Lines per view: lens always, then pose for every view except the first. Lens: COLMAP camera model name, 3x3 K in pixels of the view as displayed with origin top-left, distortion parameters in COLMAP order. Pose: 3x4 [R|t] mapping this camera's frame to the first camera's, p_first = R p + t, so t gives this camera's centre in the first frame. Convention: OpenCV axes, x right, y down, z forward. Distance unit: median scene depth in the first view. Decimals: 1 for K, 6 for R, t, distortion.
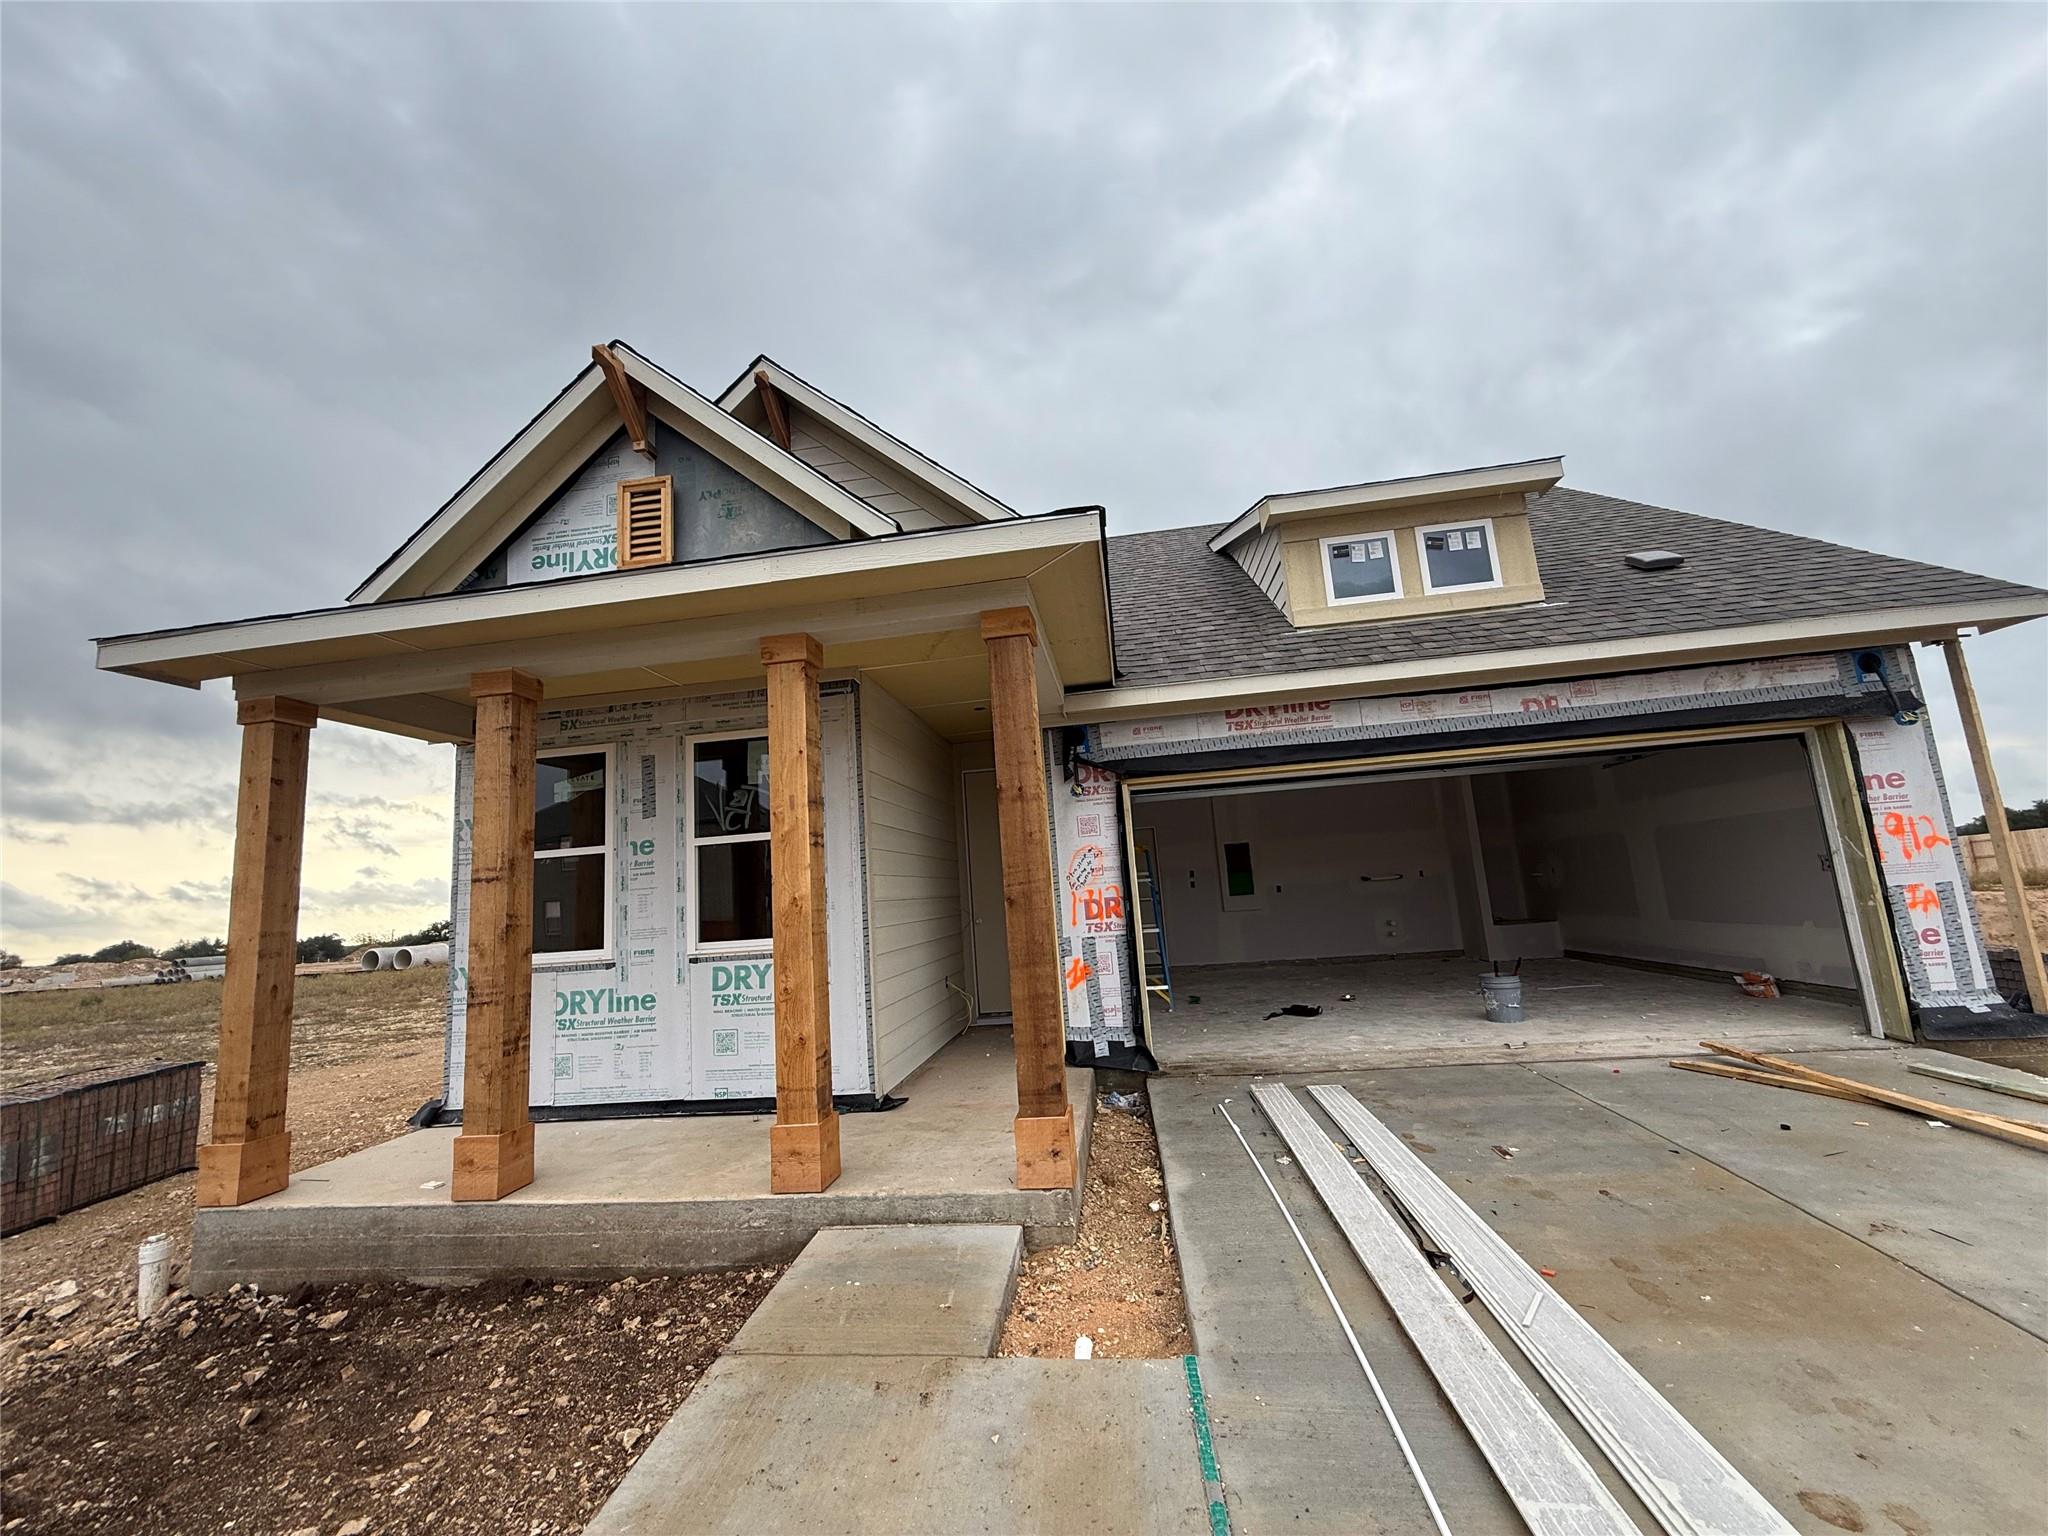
lens RADIAL K [[813.3, 0, 1017.2], [0, 813.3, 767.0], [0, 0, 1]] dist [0.001063, 0.000154]
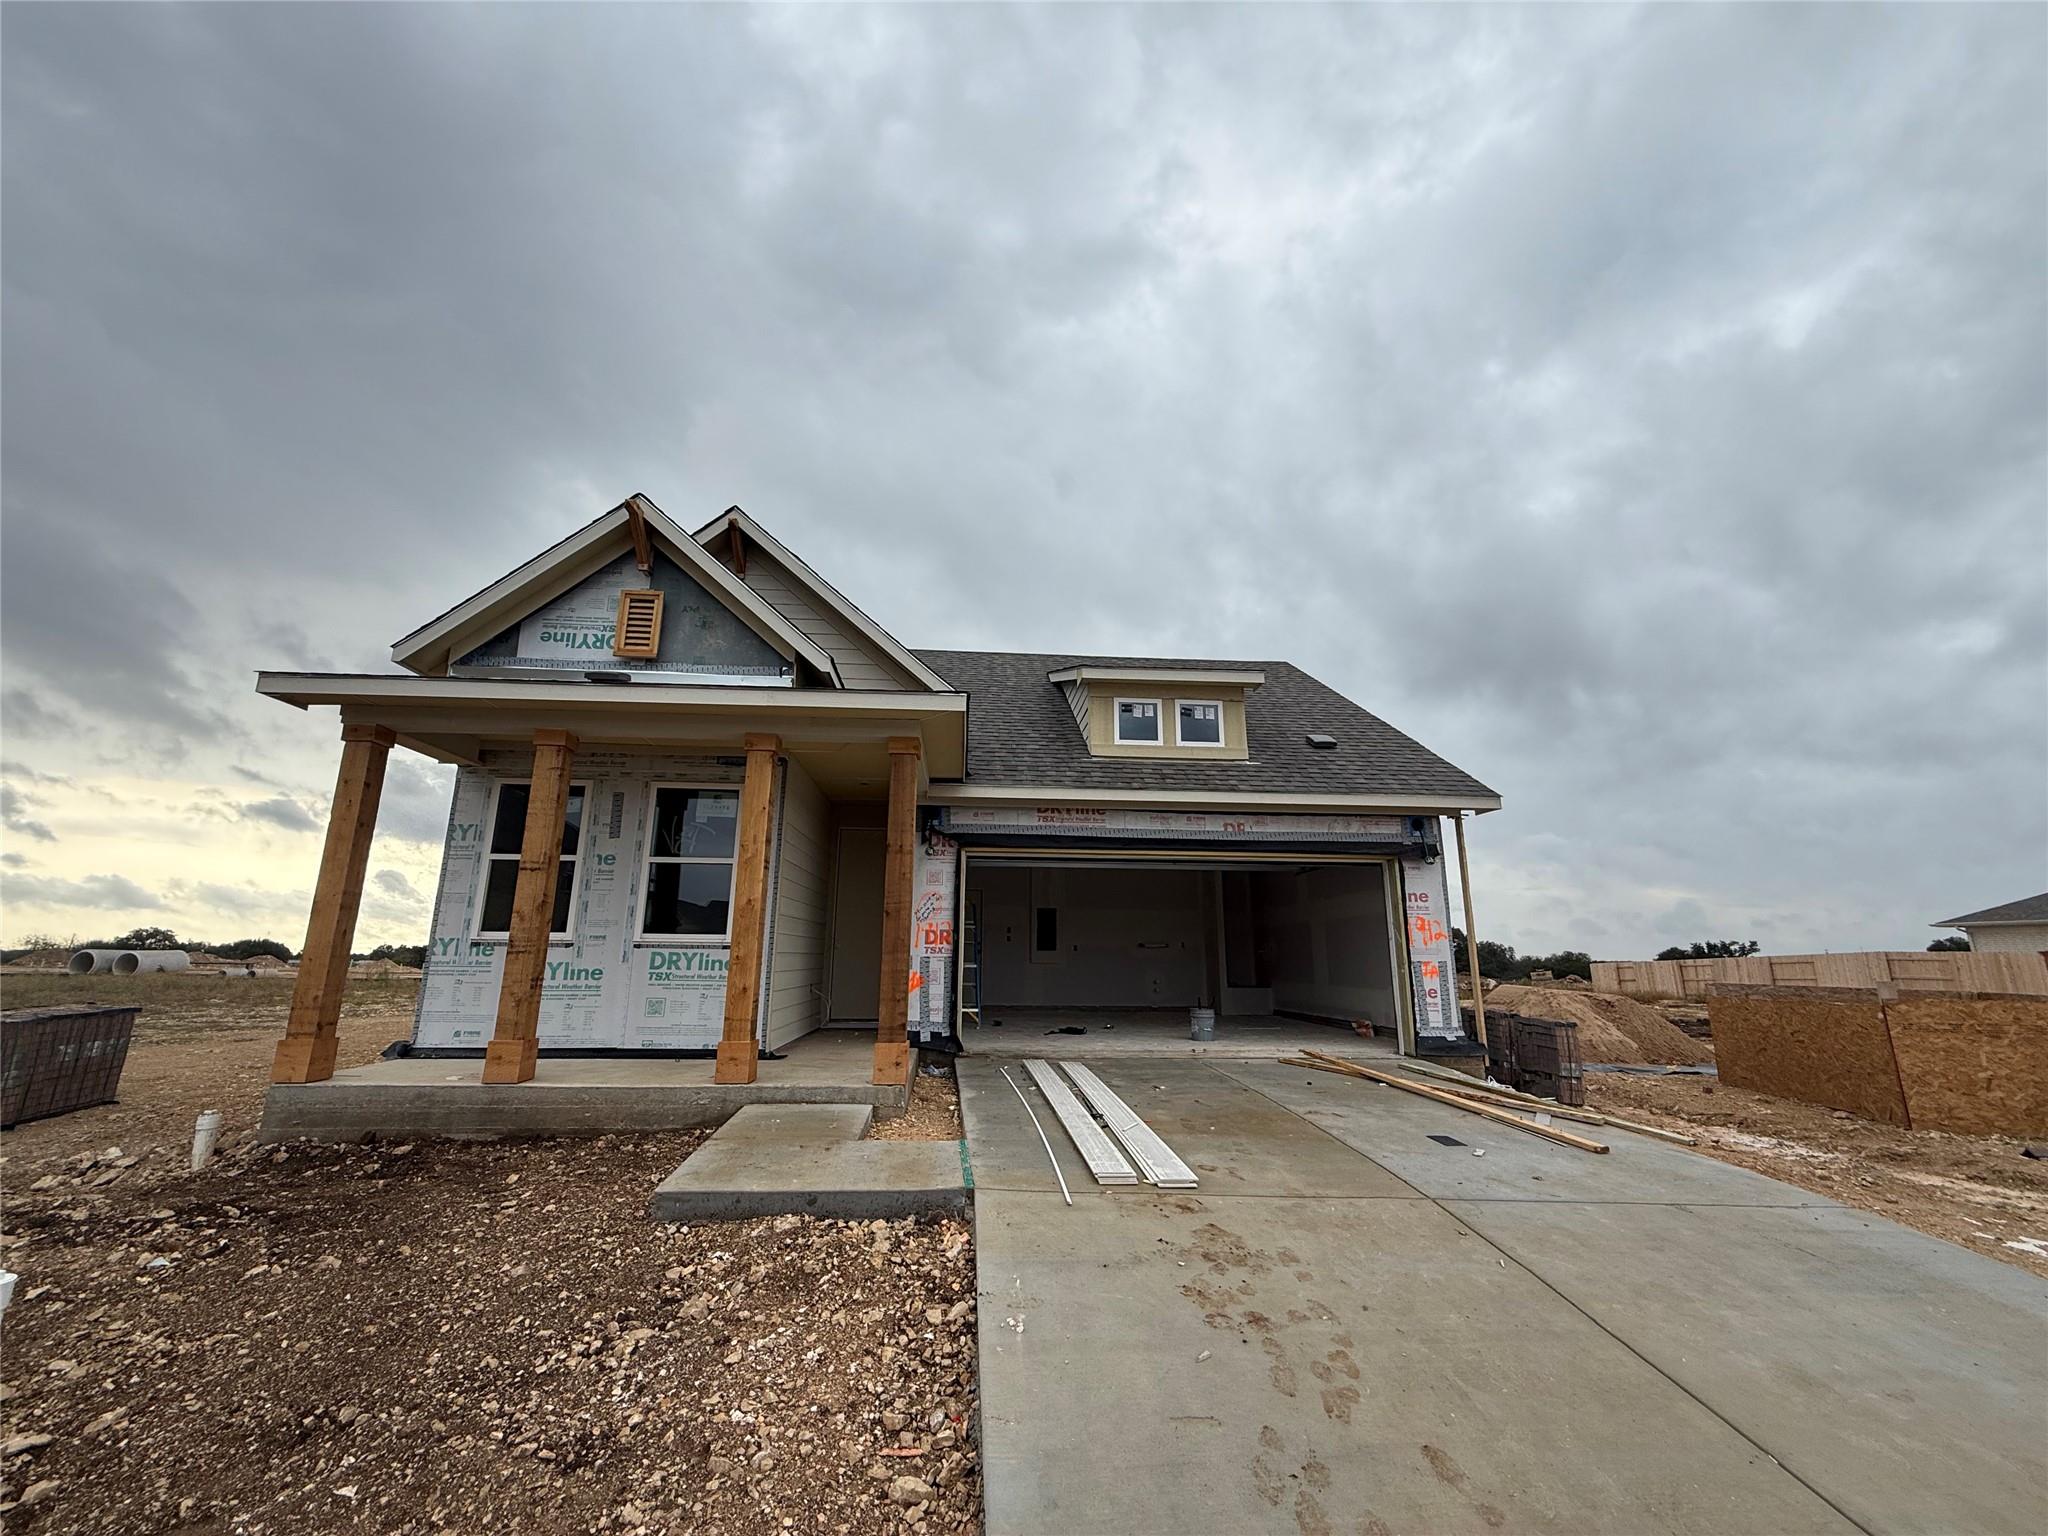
lens RADIAL K [[813.3, 0, 1017.2], [0, 813.3, 767.0], [0, 0, 1]] dist [0.001063, 0.000154]
pose [[0.975065, 0.124643, 0.183607, -0.061294], [-0.109673, 0.989922, -0.089585, -0.007166], [-0.192923, 0.067215, 0.978909, -0.464367]]
